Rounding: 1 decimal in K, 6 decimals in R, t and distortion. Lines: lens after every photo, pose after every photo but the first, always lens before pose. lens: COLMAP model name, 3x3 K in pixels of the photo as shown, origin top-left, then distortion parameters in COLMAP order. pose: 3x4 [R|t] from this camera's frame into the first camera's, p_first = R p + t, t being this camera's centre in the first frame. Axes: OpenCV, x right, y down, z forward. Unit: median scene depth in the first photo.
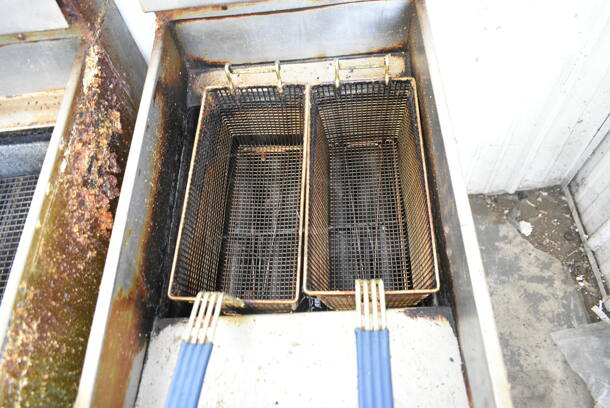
lens RADIAL K [[467.5, 0, 306.0], [0, 467.5, 205.6], [0, 0, 1]] dist [-0.015214, 0.004541]
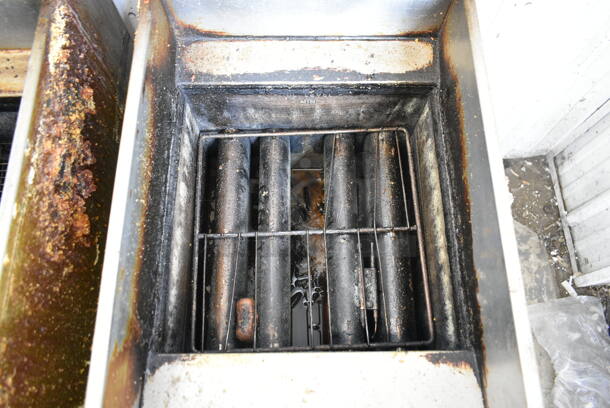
lens RADIAL K [[467.5, 0, 305.7], [0, 467.5, 203.7], [0, 0, 1]] dist [-0.015214, 0.004541]
pose [[0.994212, 0.039514, 0.099907, -0.103491], [-0.056409, 0.983409, 0.172406, -0.169613], [-0.091437, -0.177044, 0.979946, 0.127078]]
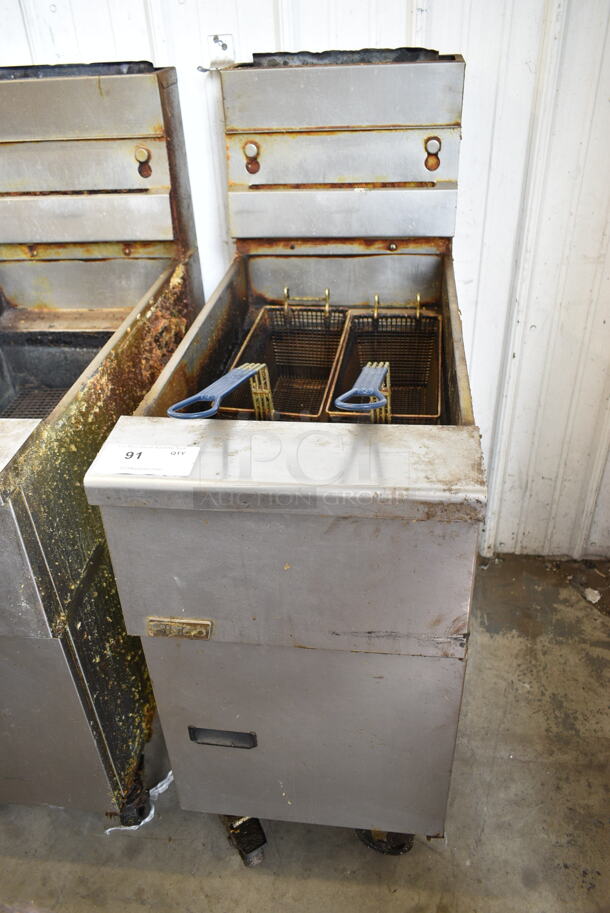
lens RADIAL K [[699.8, 0, 301.0], [0, 699.8, 459.2], [0, 0, 1]] dist [-0.015214, 0.004541]
pose [[0.987978, 0.126995, -0.088157, 0.081991], [-0.152374, 0.896227, -0.416605, 0.817727], [0.026102, 0.425030, 0.904803, -0.437326]]
